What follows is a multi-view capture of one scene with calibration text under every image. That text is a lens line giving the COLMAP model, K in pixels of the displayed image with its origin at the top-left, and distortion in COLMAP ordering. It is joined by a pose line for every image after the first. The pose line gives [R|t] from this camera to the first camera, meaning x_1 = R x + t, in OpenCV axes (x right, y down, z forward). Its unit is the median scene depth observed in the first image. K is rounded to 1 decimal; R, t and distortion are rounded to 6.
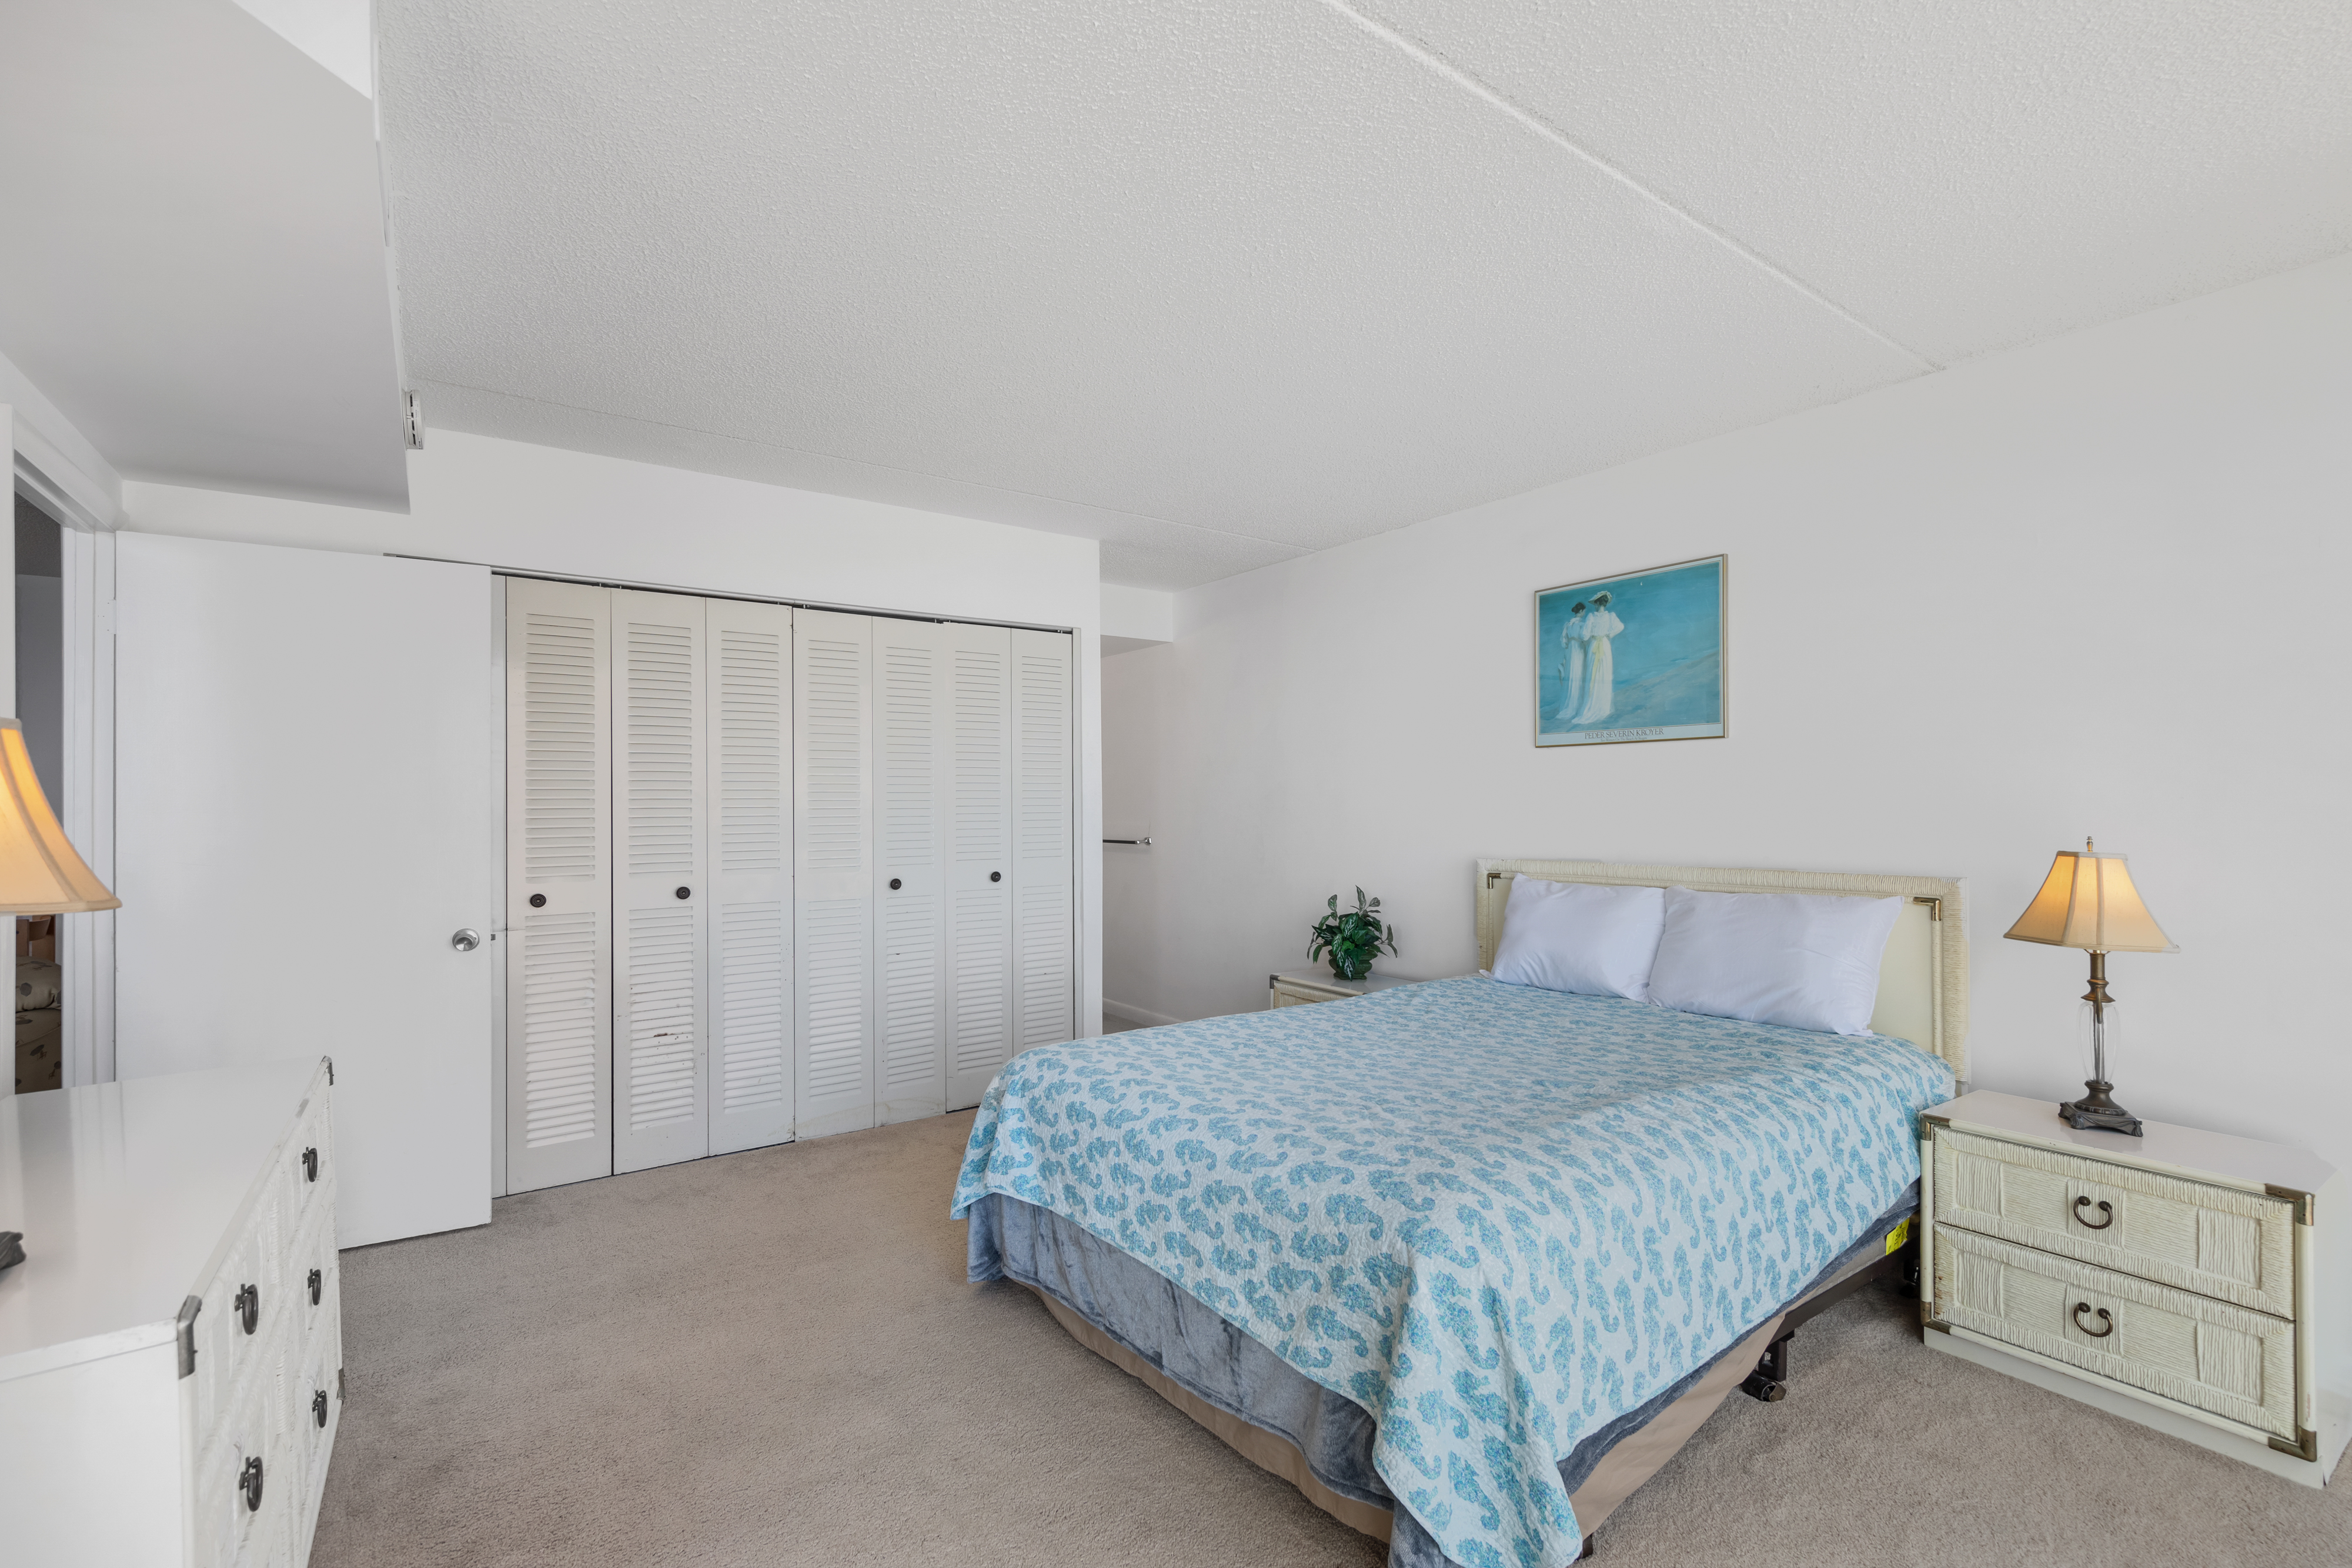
lens RADIAL K [[1031.5, 0, 1188.0], [0, 1031.5, 797.9], [0, 0, 1]] dist [-0.000135, -0.000317]
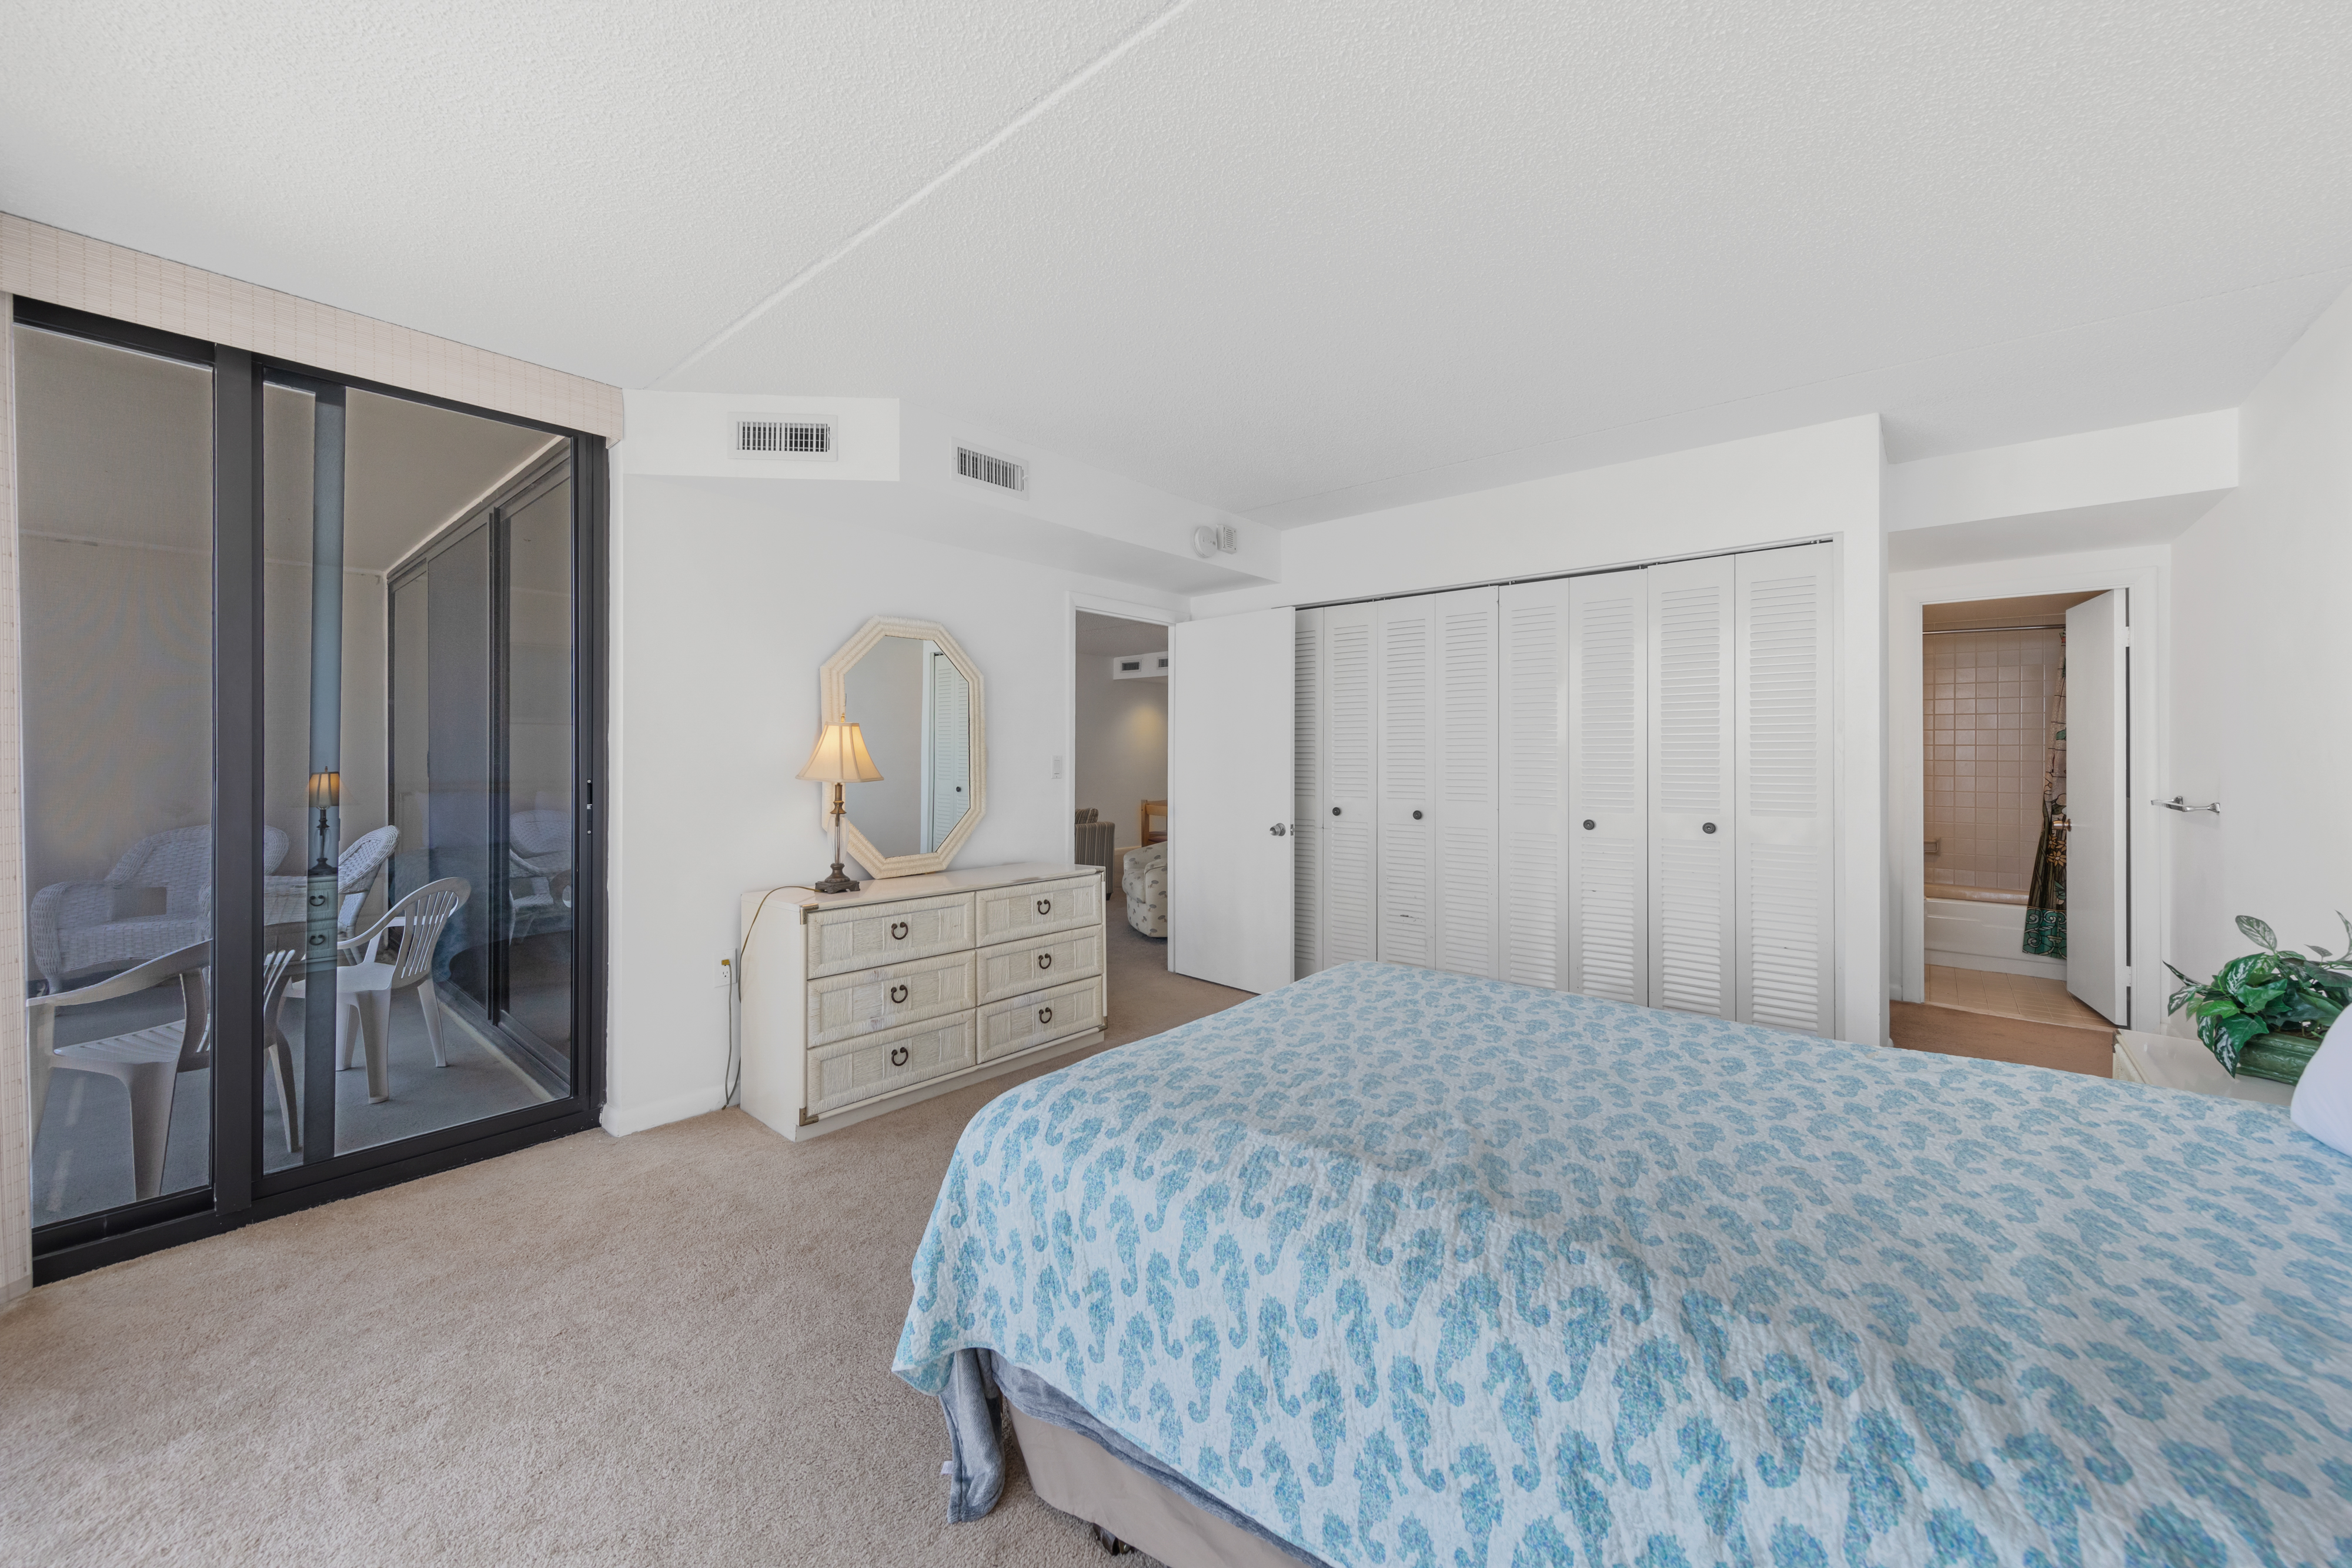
lens RADIAL K [[873.8, 0, 1164.6], [0, 873.8, 760.2], [0, 0, 1]] dist [0.008261, 0.000082]
pose [[0.244986, 0.011700, -0.969456, 0.859352], [0.008514, 0.999863, 0.014219, -0.000382], [0.969489, -0.011737, 0.244853, 0.621951]]
